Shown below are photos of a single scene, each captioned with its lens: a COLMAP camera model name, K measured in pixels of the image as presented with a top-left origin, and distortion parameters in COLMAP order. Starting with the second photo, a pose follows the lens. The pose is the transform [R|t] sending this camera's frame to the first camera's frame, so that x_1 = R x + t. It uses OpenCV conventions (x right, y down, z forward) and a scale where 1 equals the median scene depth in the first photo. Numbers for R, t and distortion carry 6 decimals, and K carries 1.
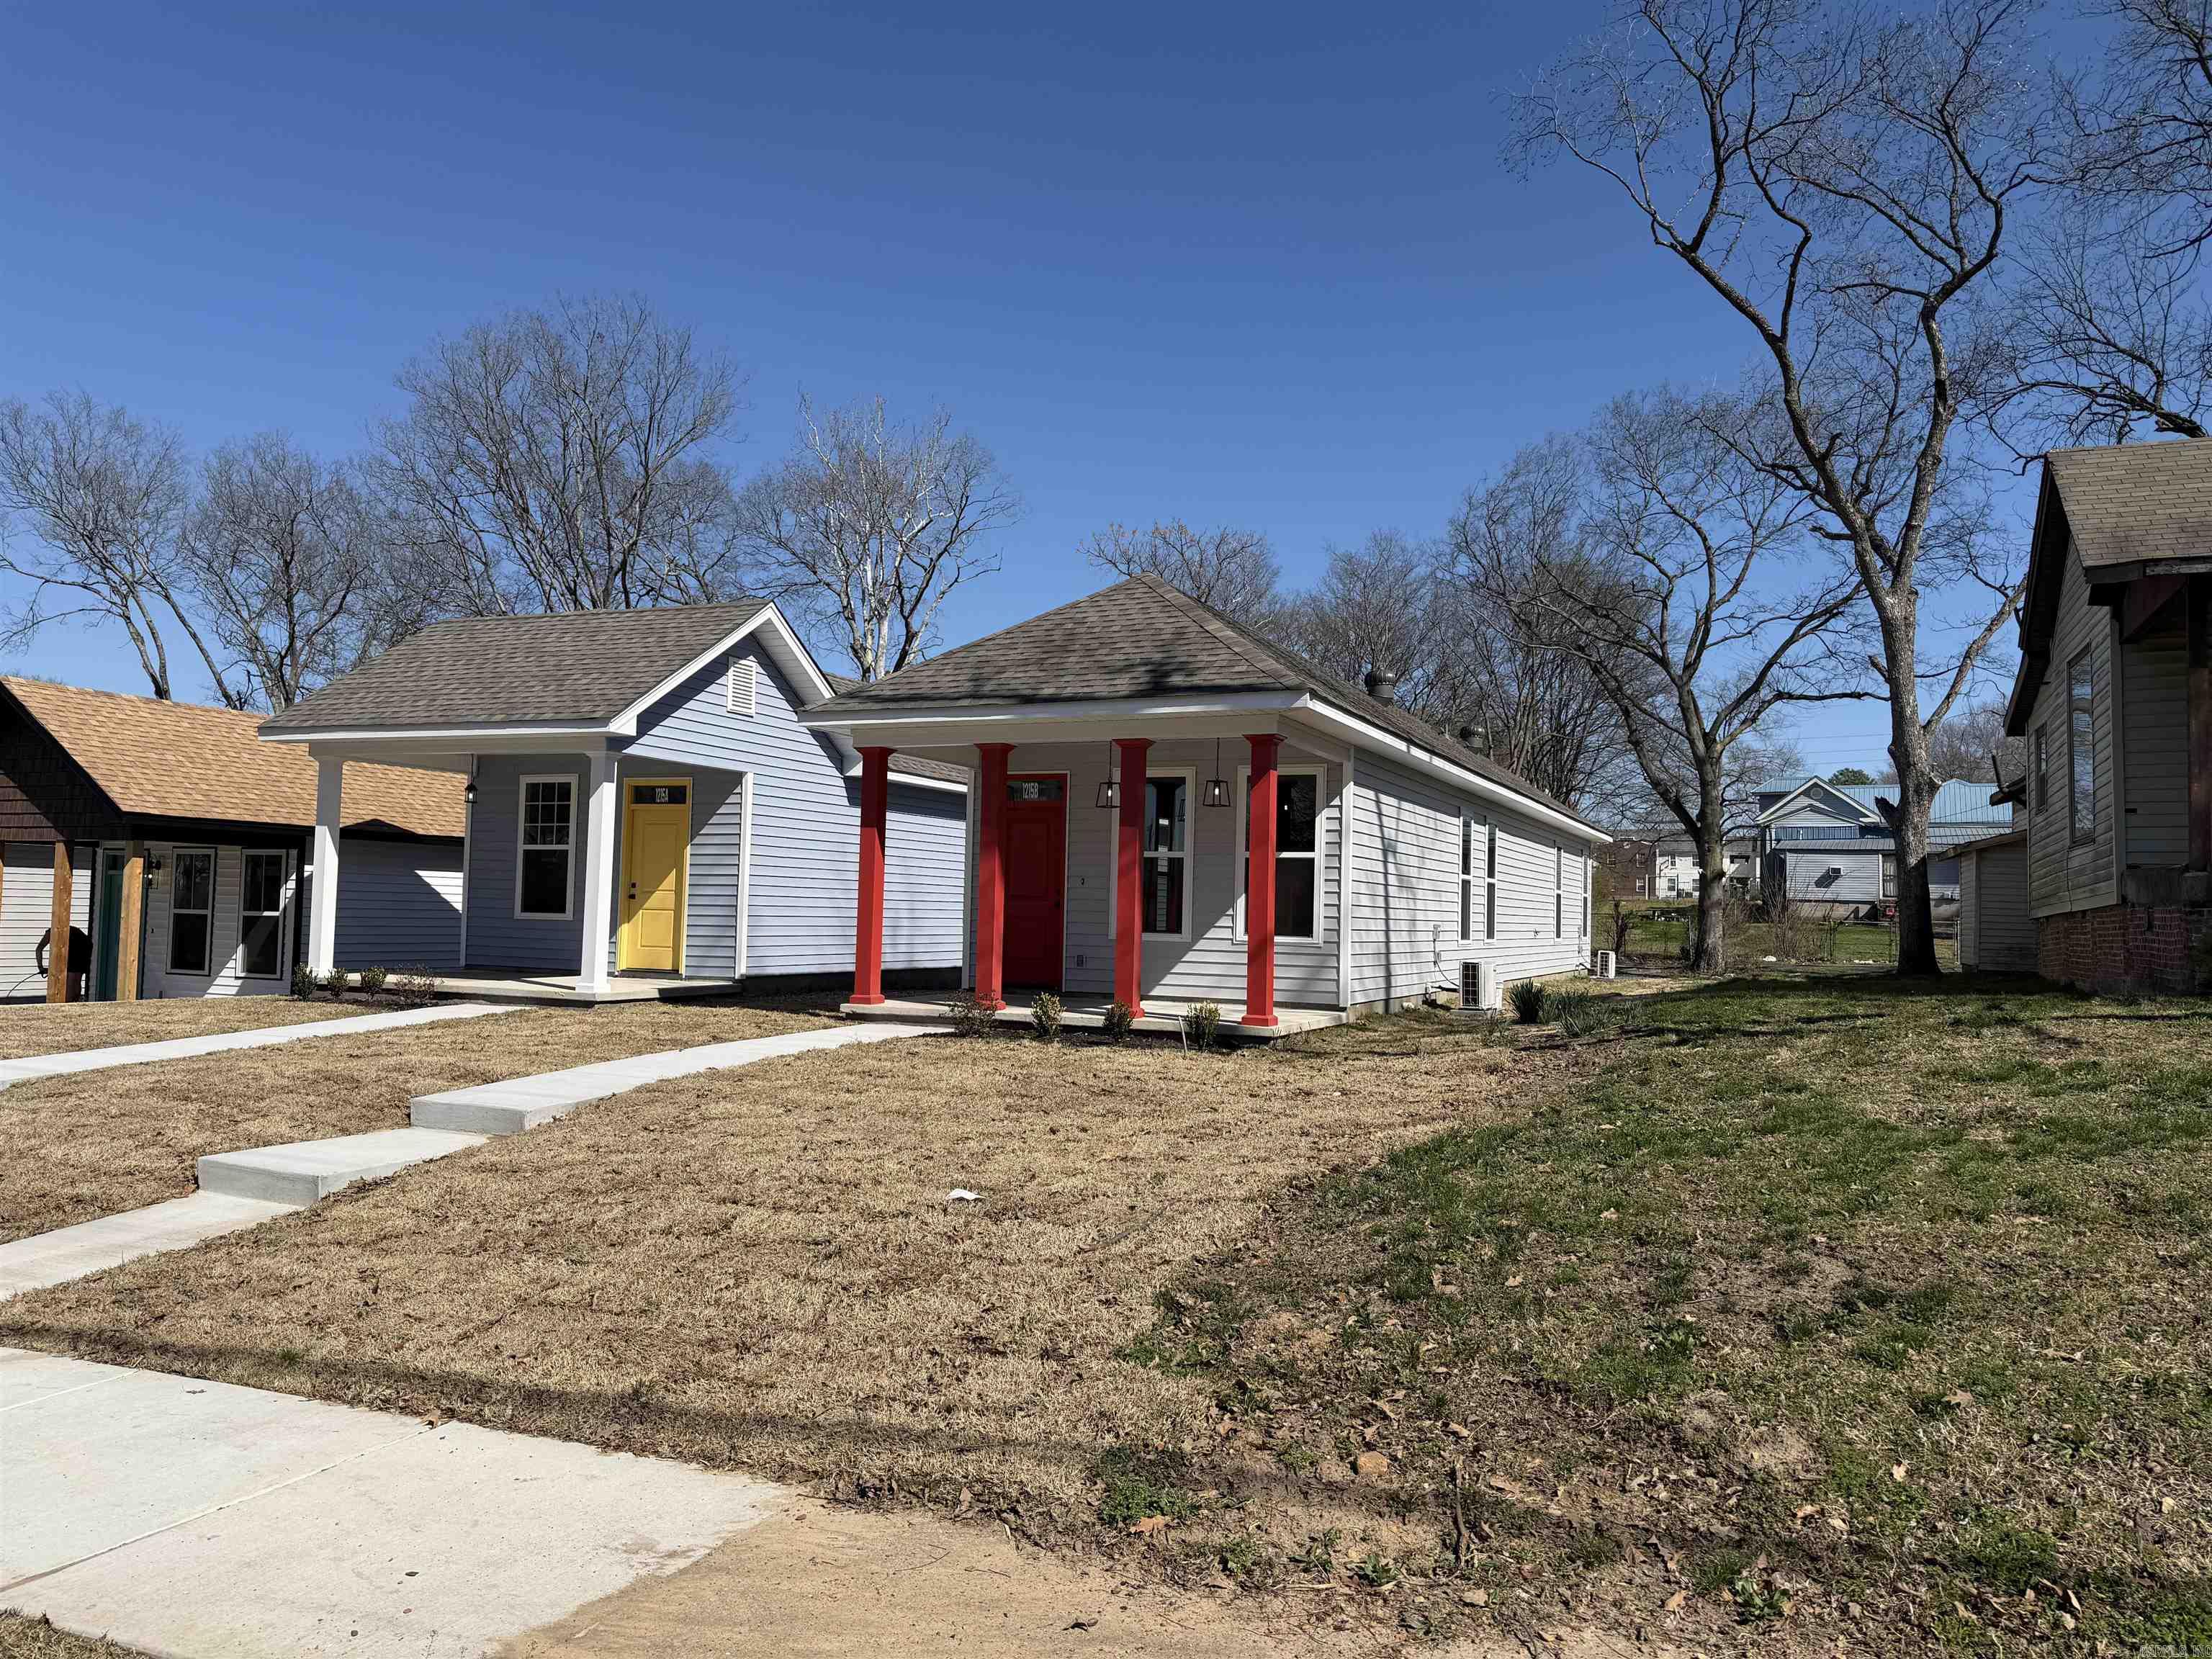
lens RADIAL K [[1554.8, 0, 1101.4], [0, 1554.8, 834.4], [0, 0, 1]] dist [0.038320, -0.038651]
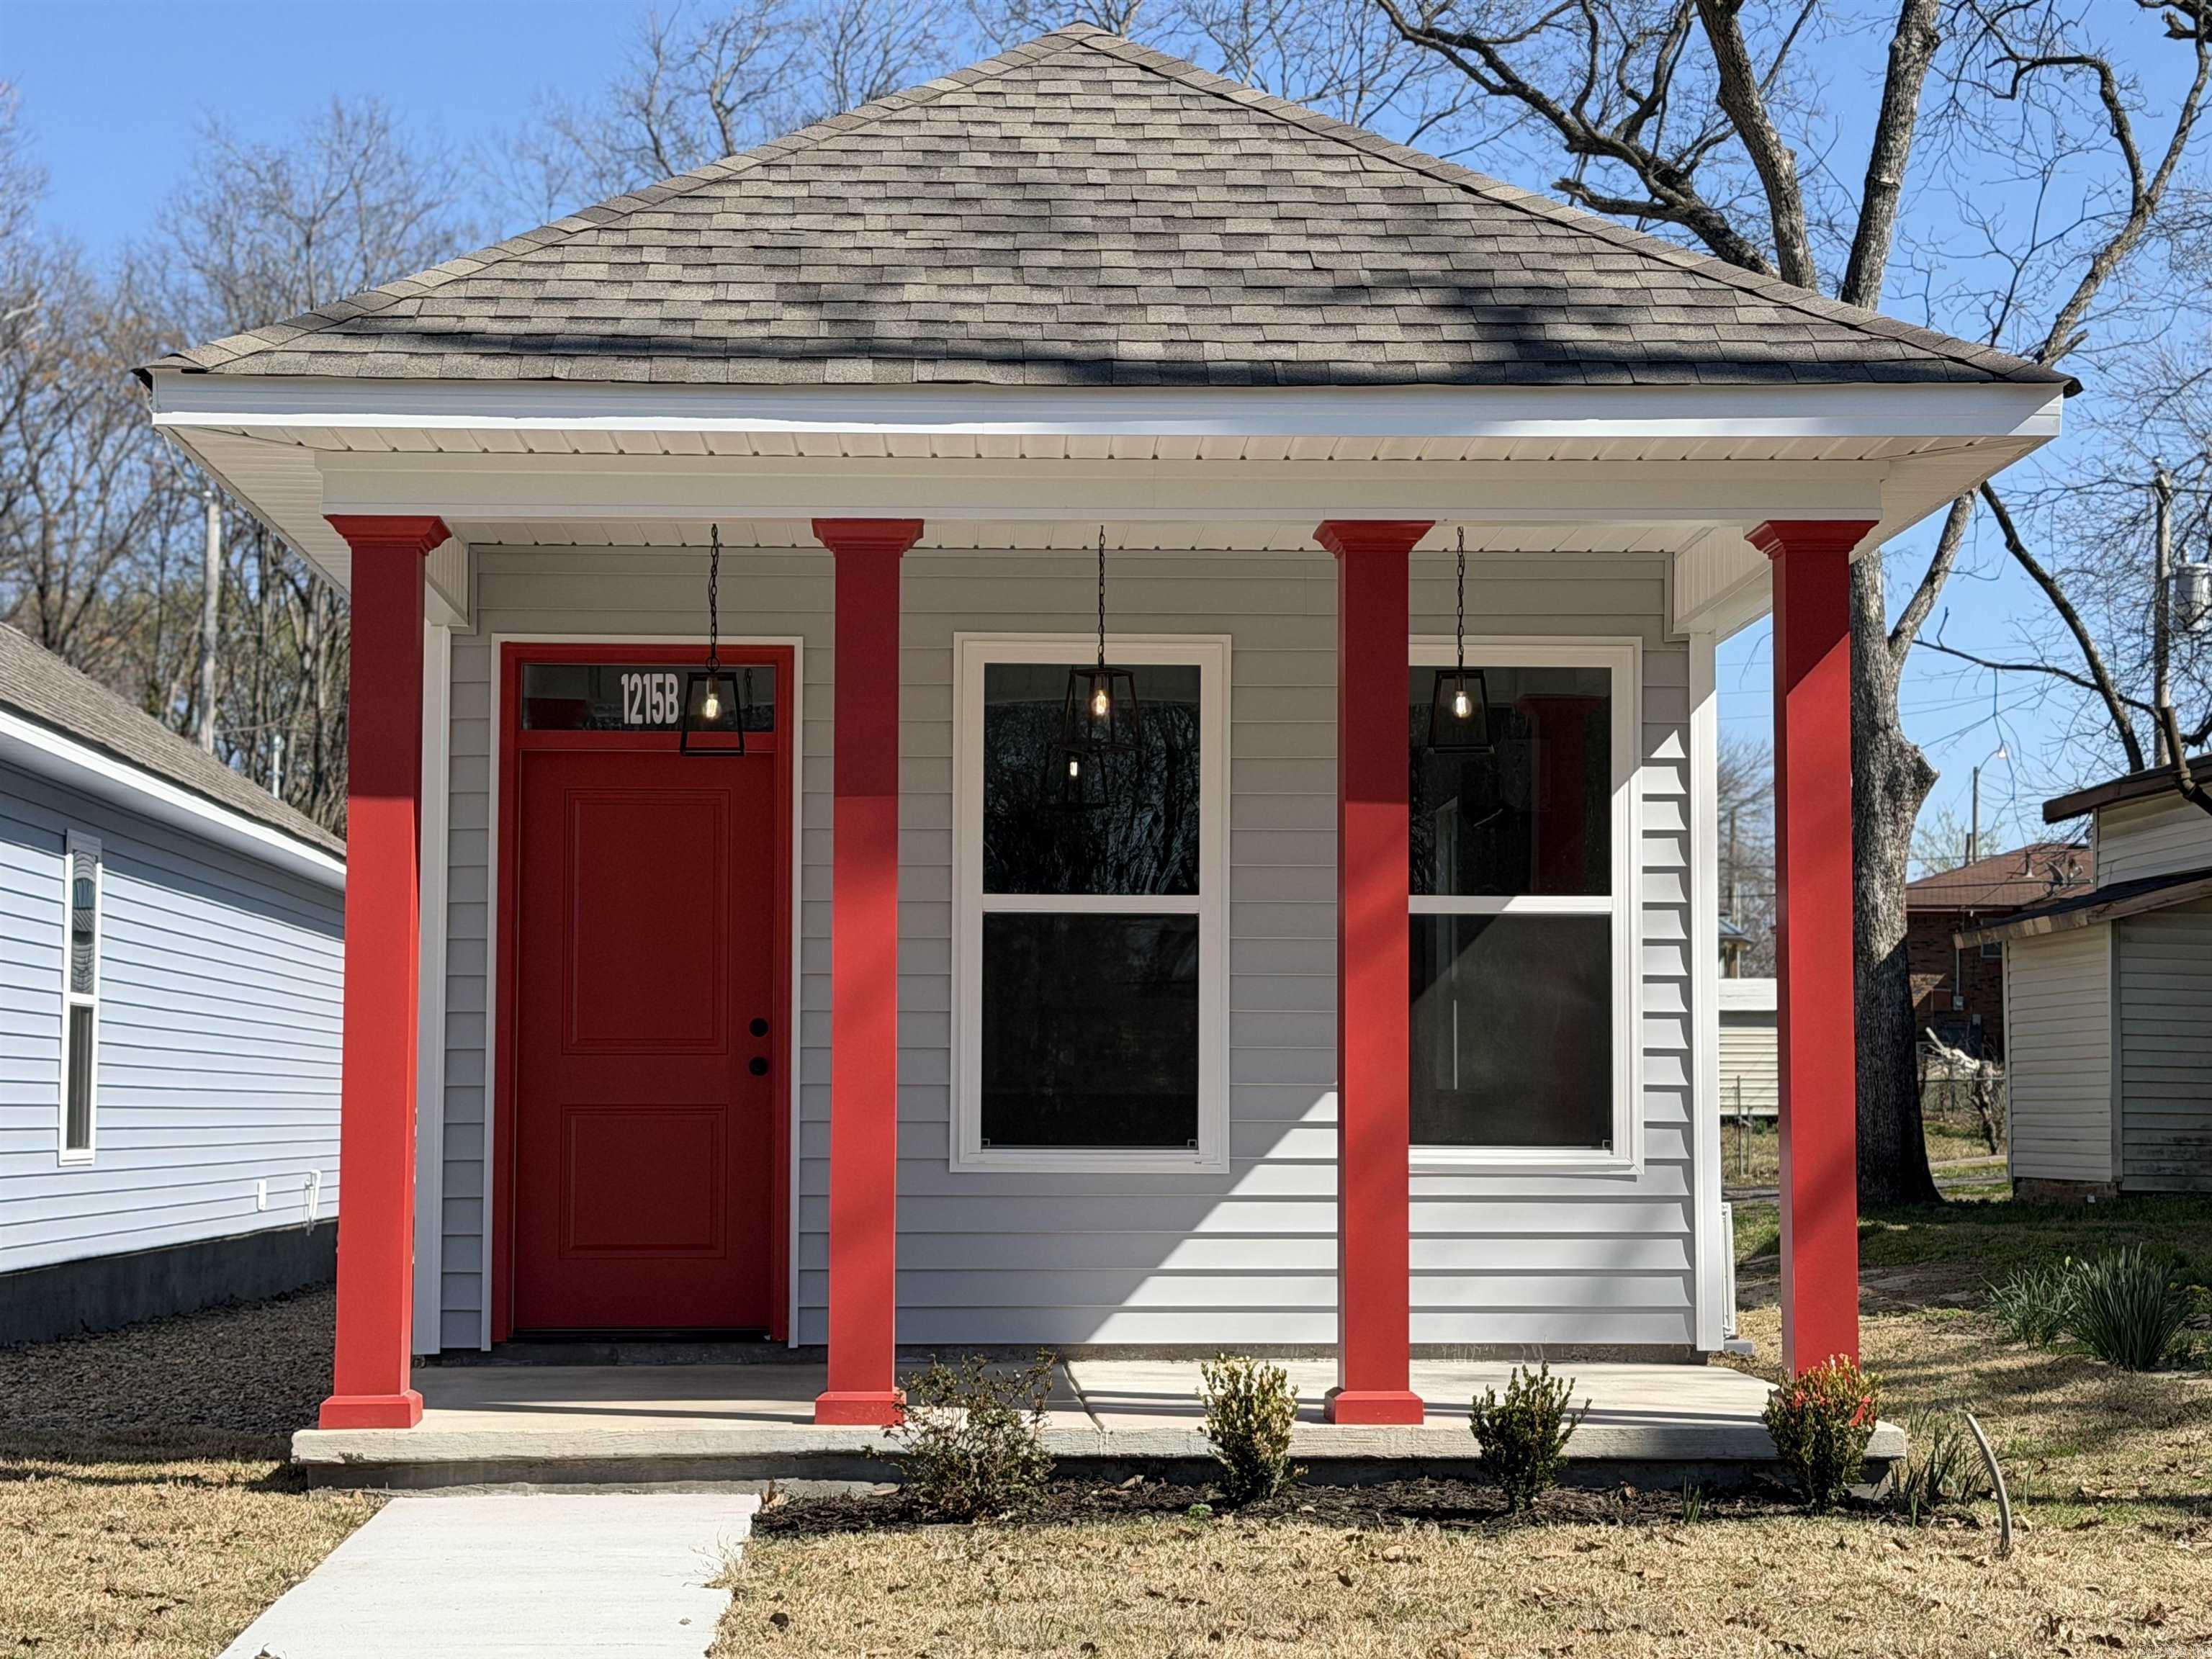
lens RADIAL K [[3783.8, 0, 1114.8], [0, 3783.8, 822.1], [0, 0, 1]] dist [0.159036, 0.000000]
pose [[0.890010, 0.012943, 0.455757, -0.325364], [-0.002653, 0.999727, -0.023209, 0.014434], [-0.455933, 0.019447, 0.889801, 0.304493]]
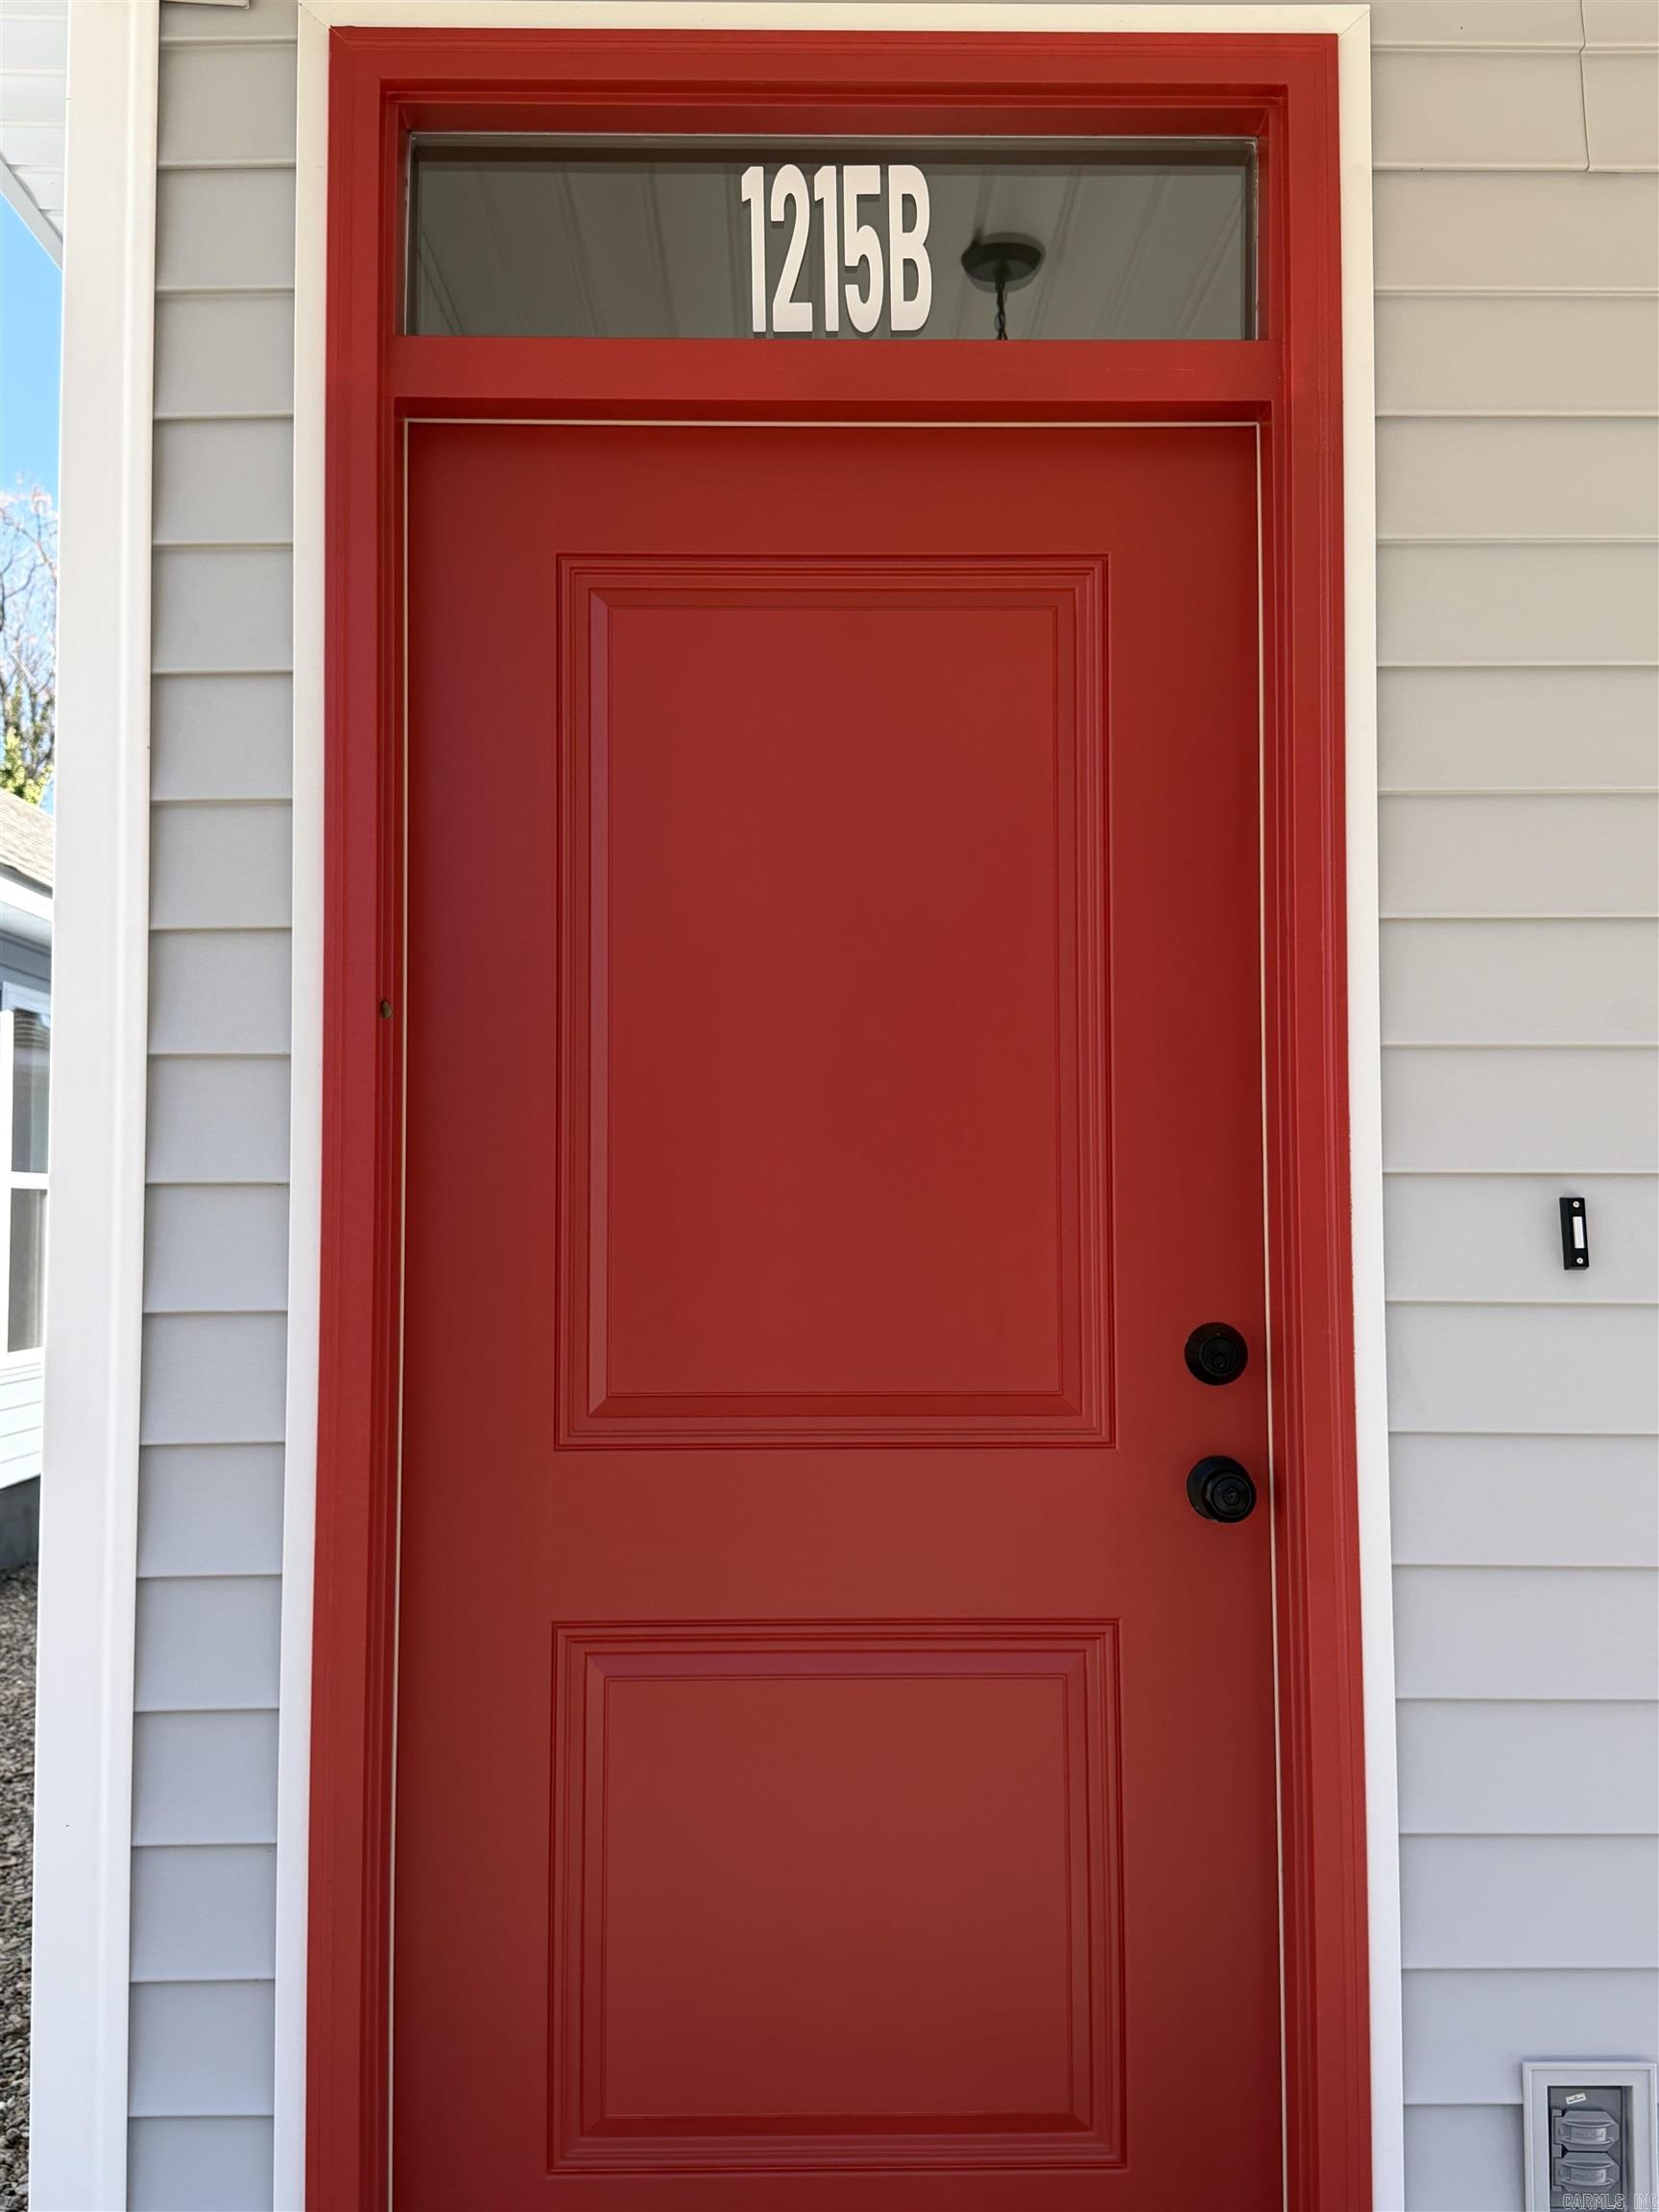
lens RADIAL K [[2264.3, 0, 822.4], [0, 2264.3, 1101.3], [0, 0, 1]] dist [0.008355, 0.000000]
pose [[0.905616, -0.002479, 0.424091, -0.109785], [0.003098, 0.999995, -0.000772, 0.023660], [-0.424087, 0.002013, 0.905619, 0.931653]]
